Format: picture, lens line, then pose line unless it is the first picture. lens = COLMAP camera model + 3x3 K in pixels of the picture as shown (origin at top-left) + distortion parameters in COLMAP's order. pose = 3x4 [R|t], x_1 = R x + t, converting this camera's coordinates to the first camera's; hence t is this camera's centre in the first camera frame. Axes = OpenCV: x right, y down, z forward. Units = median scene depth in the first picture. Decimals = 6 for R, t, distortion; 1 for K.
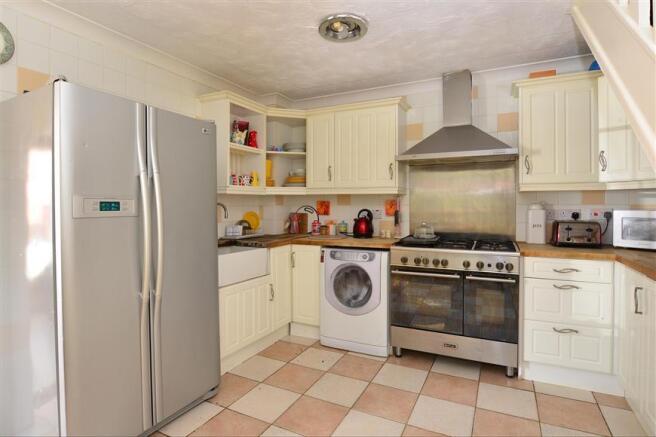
lens RADIAL K [[347.3, 0, 335.8], [0, 347.3, 208.7], [0, 0, 1]] dist [-0.002094, -0.000220]
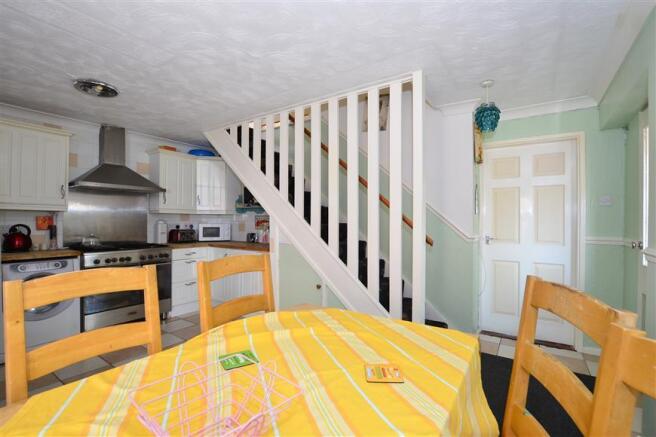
lens RADIAL K [[300.3, 0, 328.4], [0, 300.3, 221.5], [0, 0, 1]] dist [-0.000109, -0.000001]
pose [[0.156879, 0.005751, 0.987601, -0.781050], [0.009905, 0.999924, -0.007396, 0.010615], [-0.987568, 0.010942, 0.156810, -0.053615]]
